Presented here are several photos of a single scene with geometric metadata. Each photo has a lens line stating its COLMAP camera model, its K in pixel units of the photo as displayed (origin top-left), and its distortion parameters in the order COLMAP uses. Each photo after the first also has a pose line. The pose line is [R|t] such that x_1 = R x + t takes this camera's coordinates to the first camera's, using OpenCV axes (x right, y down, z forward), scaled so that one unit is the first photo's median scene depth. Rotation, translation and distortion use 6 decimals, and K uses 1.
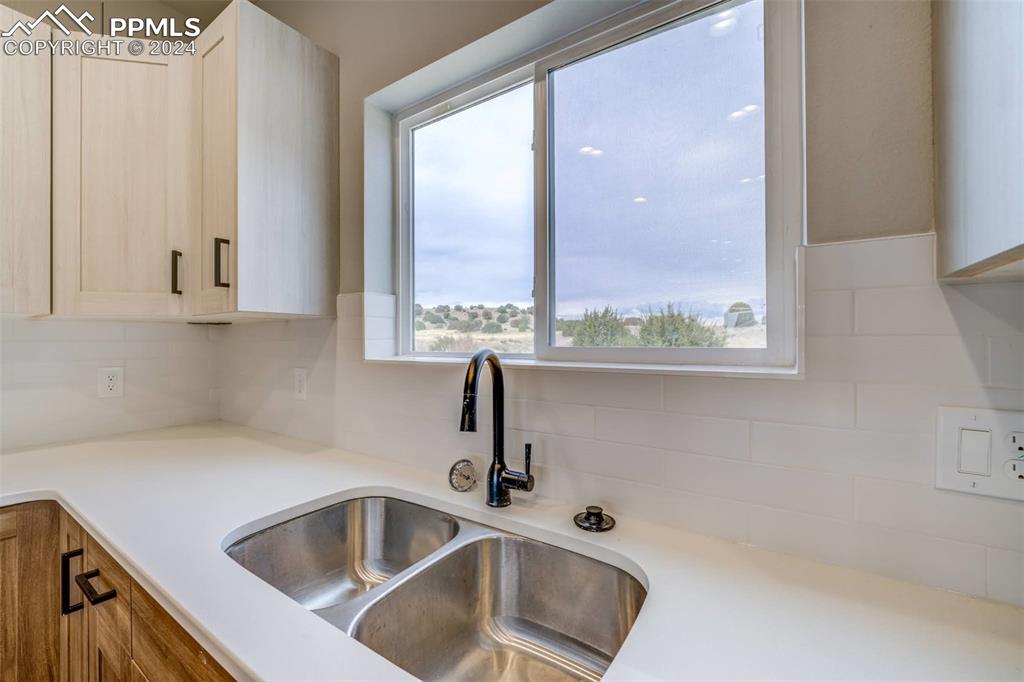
lens RADIAL K [[411.7, 0, 504.8], [0, 411.7, 340.6], [0, 0, 1]] dist [-0.004168, -0.002822]
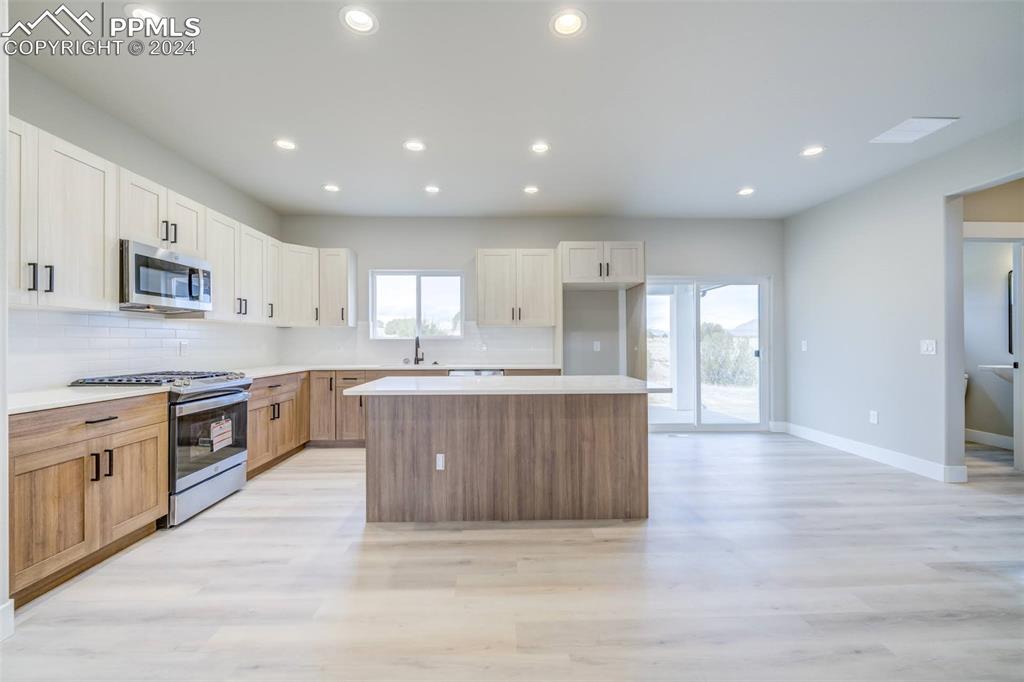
lens RADIAL K [[411.7, 0, 507.4], [0, 411.7, 342.3], [0, 0, 1]] dist [-0.004168, -0.002822]
pose [[0.811487, 0.001860, 0.584367, -1.518879], [-0.001660, 0.999998, -0.000878, 0.077666], [-0.584368, -0.000258, 0.811489, -2.802527]]
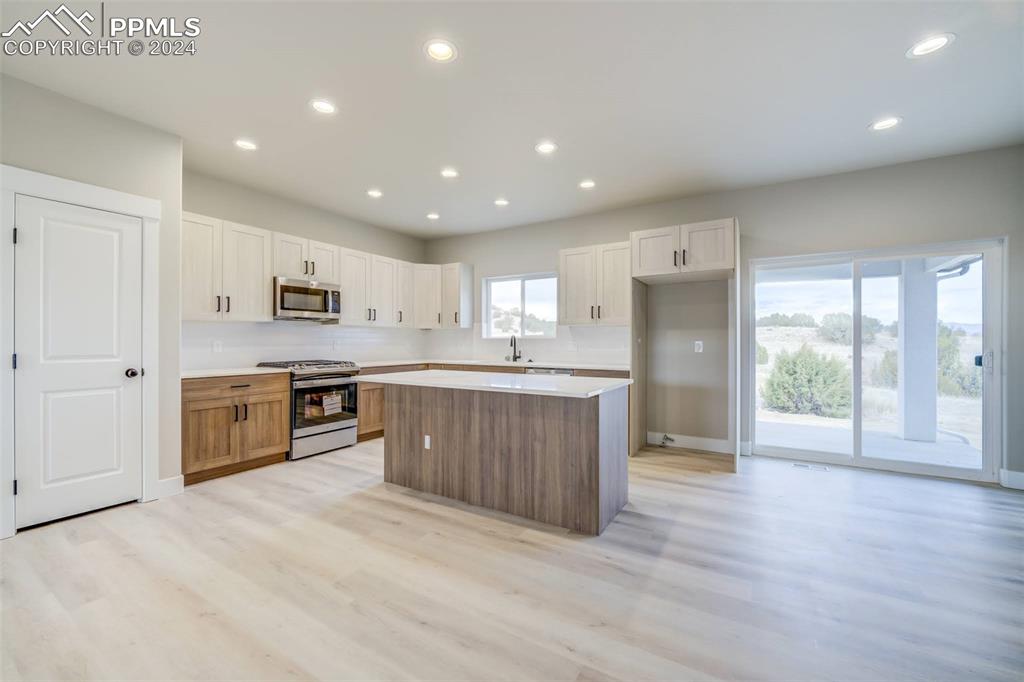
lens RADIAL K [[411.7, 0, 508.0], [0, 411.7, 343.6], [0, 0, 1]] dist [-0.004168, -0.002822]
pose [[0.998731, 0.005537, 0.050067, -0.284301], [-0.005862, 0.999963, 0.006337, 0.072483], [-0.050030, -0.006622, 0.998726, -3.367602]]
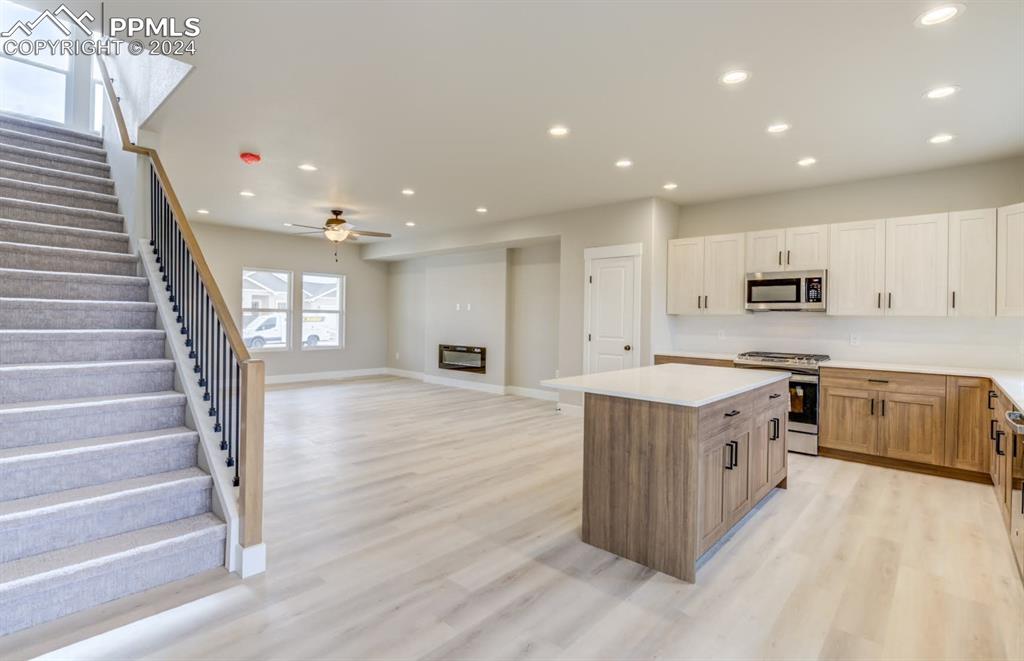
lens RADIAL K [[481.1, 0, 505.4], [0, 481.1, 319.4], [0, 0, 1]] dist [-0.012762, -0.000088]
pose [[-0.140223, 0.003093, -0.990115, 2.260434], [-0.014782, 0.999877, 0.005217, -0.011220], [0.990010, 0.015367, -0.140160, -1.629147]]
